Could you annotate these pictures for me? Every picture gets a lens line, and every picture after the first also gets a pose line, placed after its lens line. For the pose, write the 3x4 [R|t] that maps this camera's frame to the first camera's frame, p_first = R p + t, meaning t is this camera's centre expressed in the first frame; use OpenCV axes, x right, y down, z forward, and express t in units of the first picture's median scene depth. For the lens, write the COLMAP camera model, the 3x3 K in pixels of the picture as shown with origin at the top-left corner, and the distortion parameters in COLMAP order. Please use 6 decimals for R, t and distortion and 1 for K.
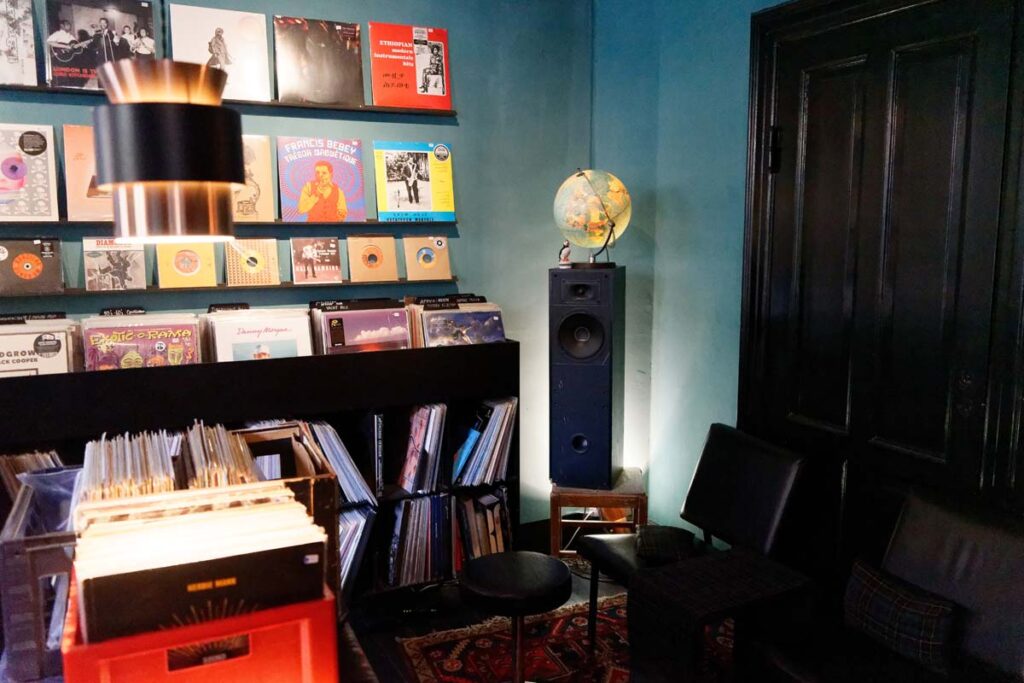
lens RADIAL K [[818.9, 0, 511.8], [0, 818.9, 337.0], [0, 0, 1]] dist [-0.030582, 0.024305]
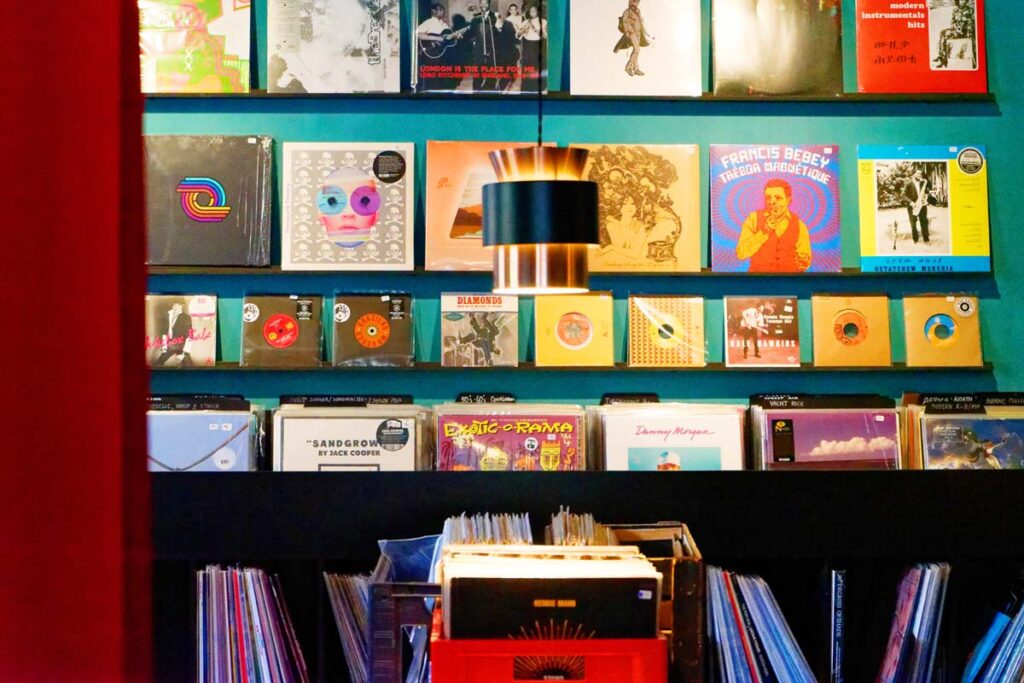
lens RADIAL K [[2088.5, 0, 511.1], [0, 2088.5, 340.8], [0, 0, 1]] dist [0.079688, 0.000000]
pose [[0.909978, 0.014699, -0.414396, 0.292290], [-0.057872, 0.994093, -0.091819, 0.084911], [0.410598, 0.107535, 0.905453, -0.636645]]
